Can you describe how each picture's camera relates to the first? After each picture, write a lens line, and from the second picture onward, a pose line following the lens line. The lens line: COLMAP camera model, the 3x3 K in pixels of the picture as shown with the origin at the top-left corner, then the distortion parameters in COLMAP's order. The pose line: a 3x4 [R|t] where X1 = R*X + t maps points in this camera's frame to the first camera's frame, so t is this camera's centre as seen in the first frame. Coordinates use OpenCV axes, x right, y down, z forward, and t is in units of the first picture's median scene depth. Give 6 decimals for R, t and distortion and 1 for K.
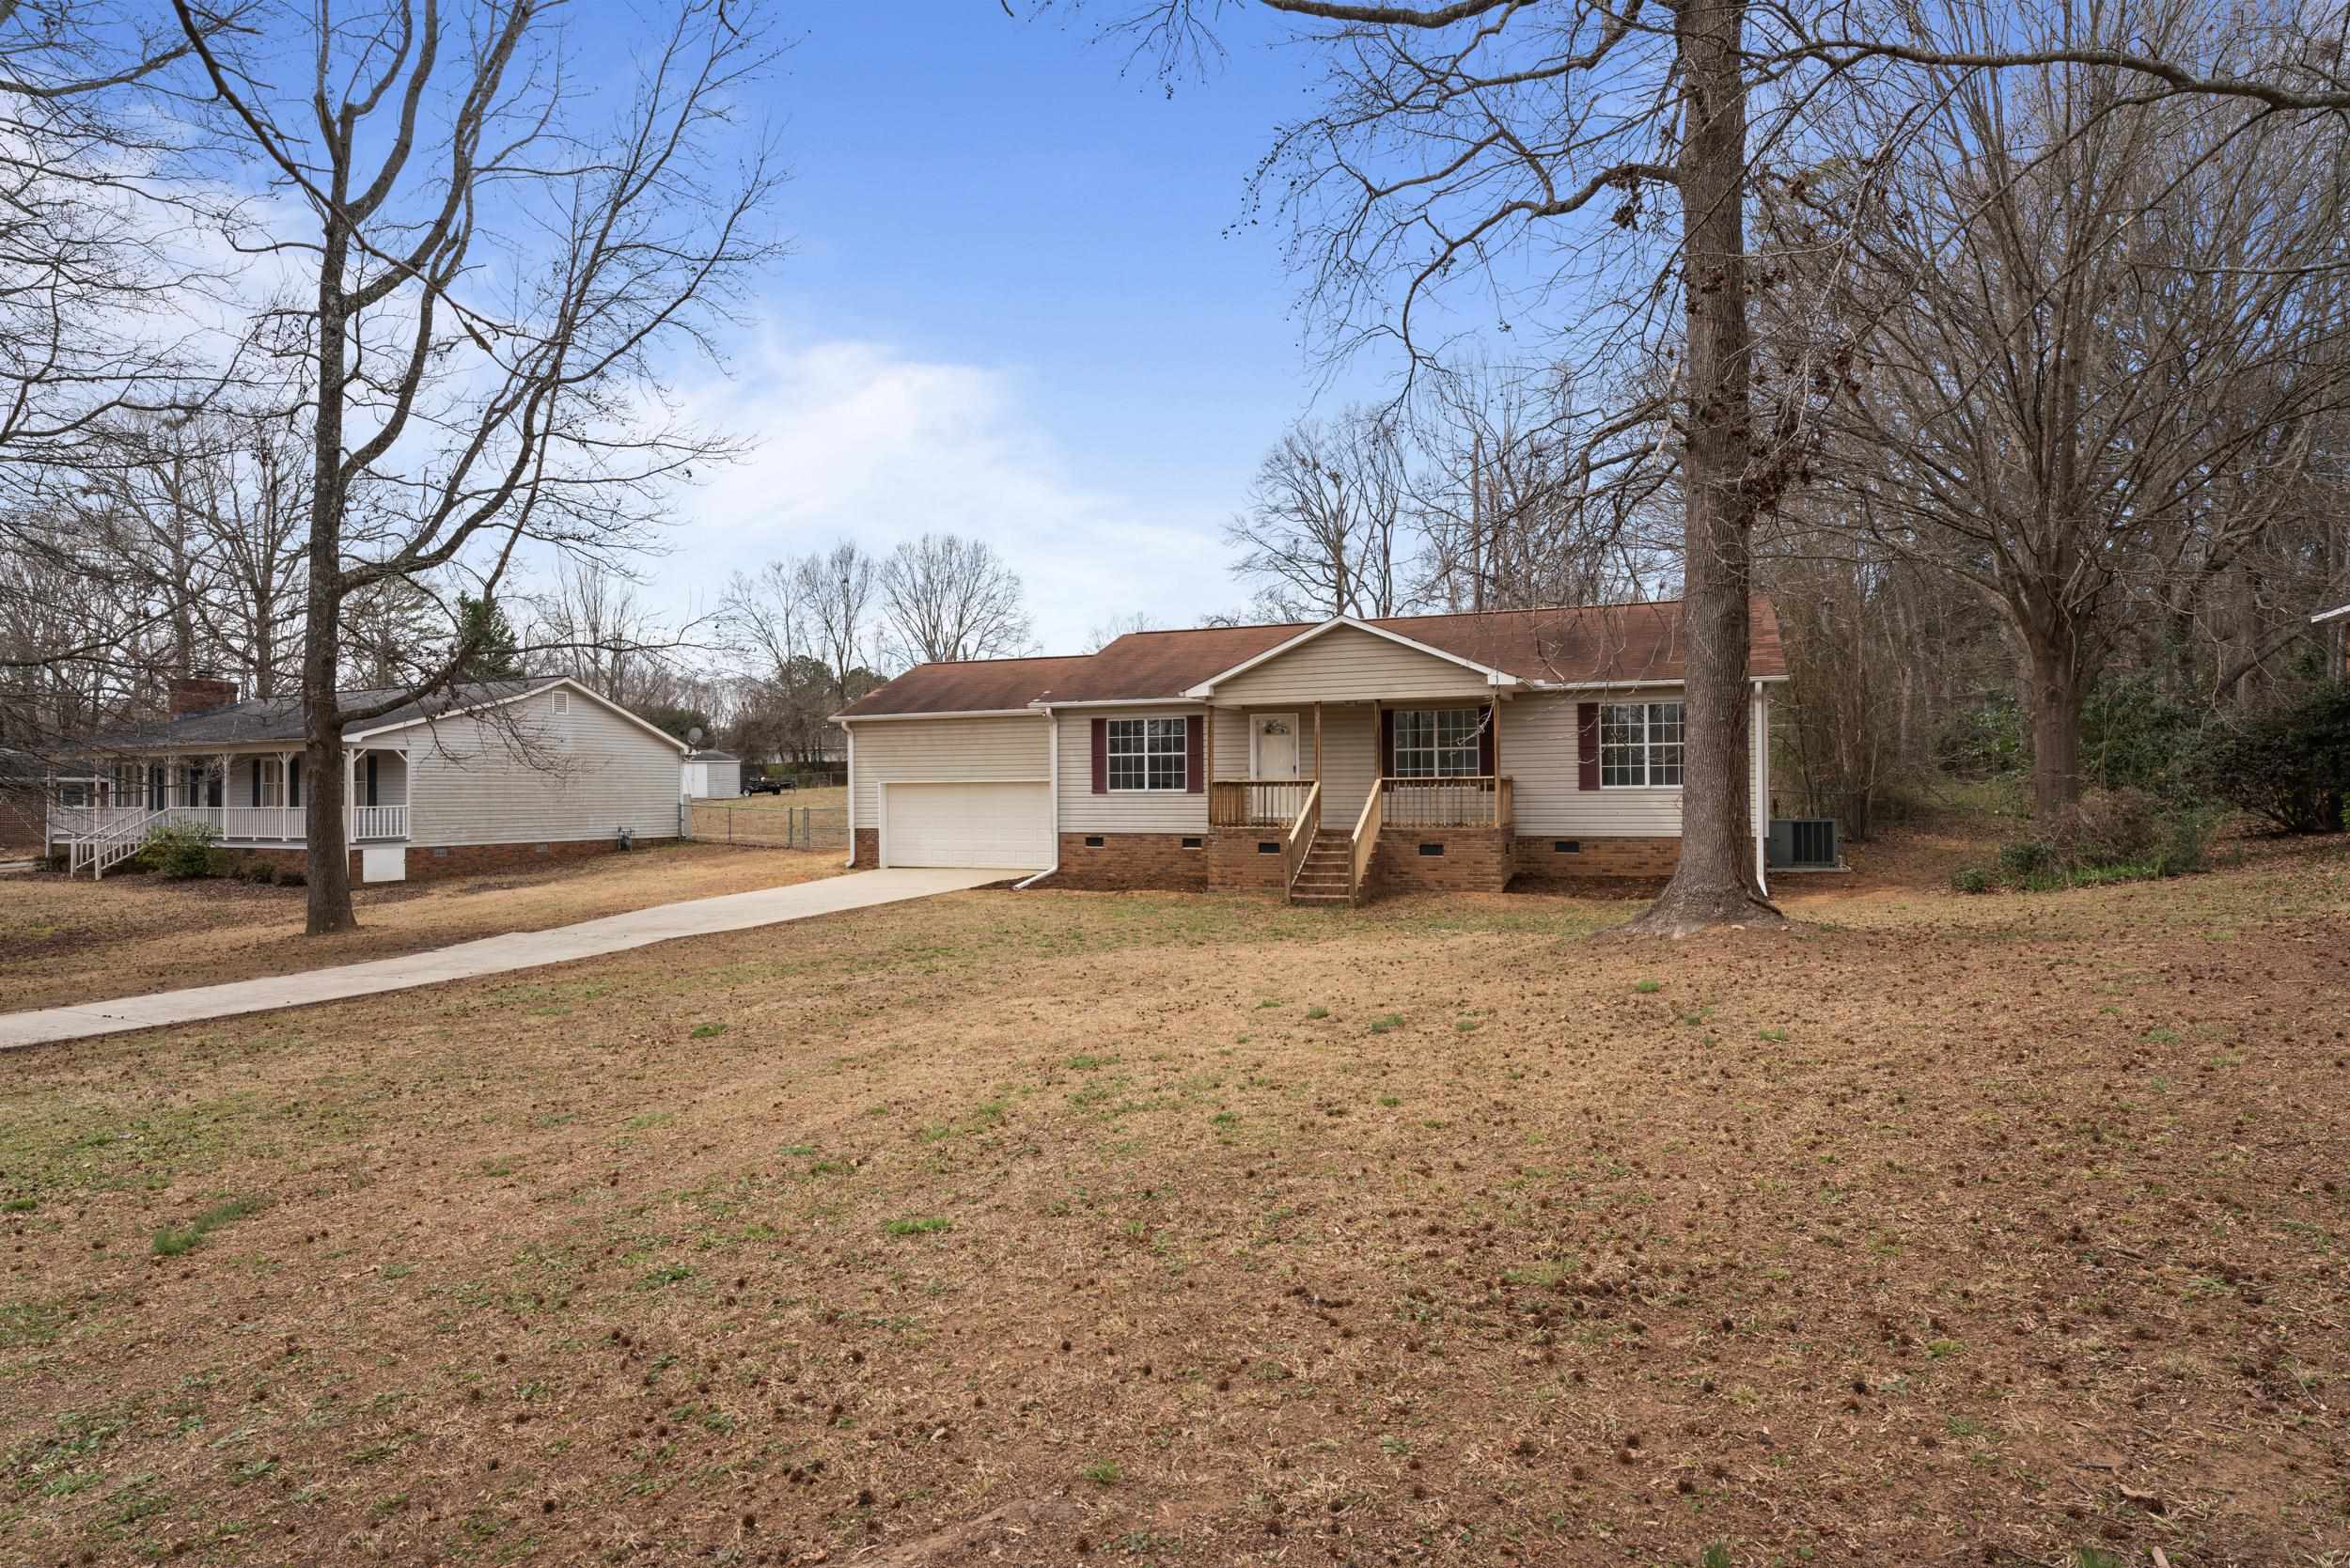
lens RADIAL K [[1249.5, 0, 1175.0], [0, 1249.5, 784.0], [0, 0, 1]] dist [0.001200, 0.000045]
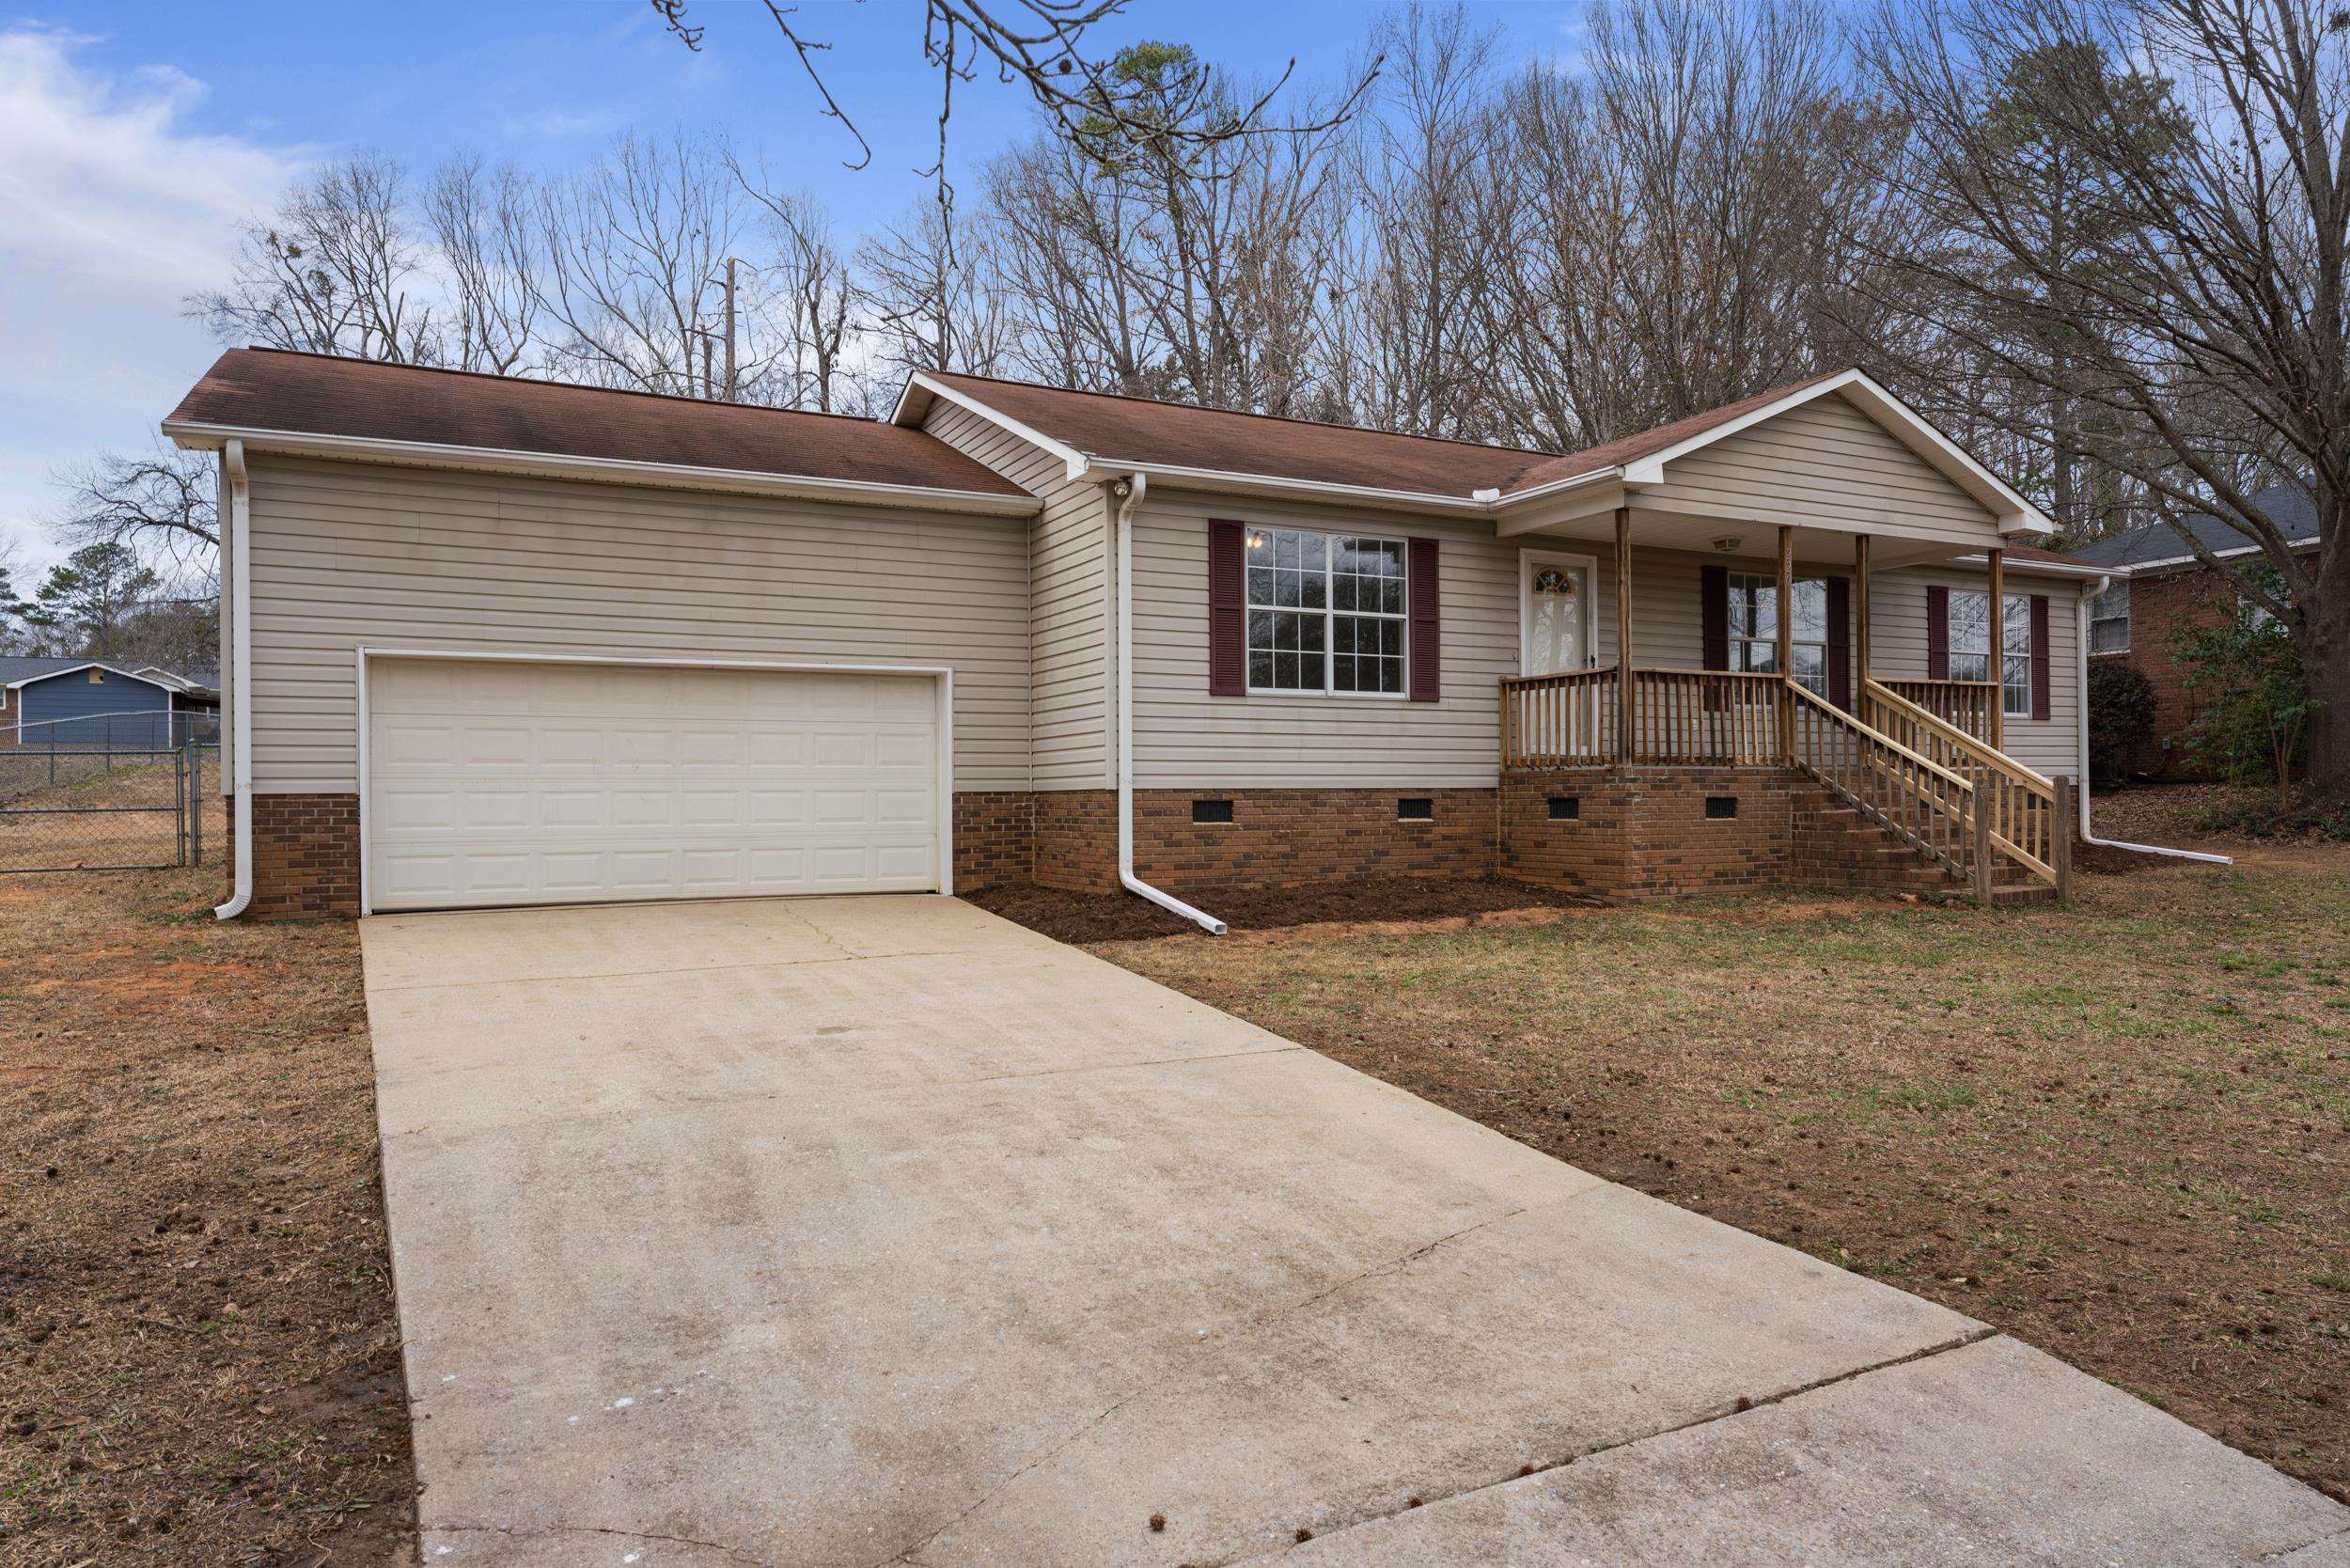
lens RADIAL K [[1431.3, 0, 1175.0], [0, 1431.3, 784.0], [0, 0, 1]] dist [-0.005491, -0.001174]
pose [[0.651762, 0.008349, 0.758377, -0.447323], [-0.001796, 0.999954, -0.009466, 0.042596], [-0.758421, 0.004807, 0.651747, 0.710238]]
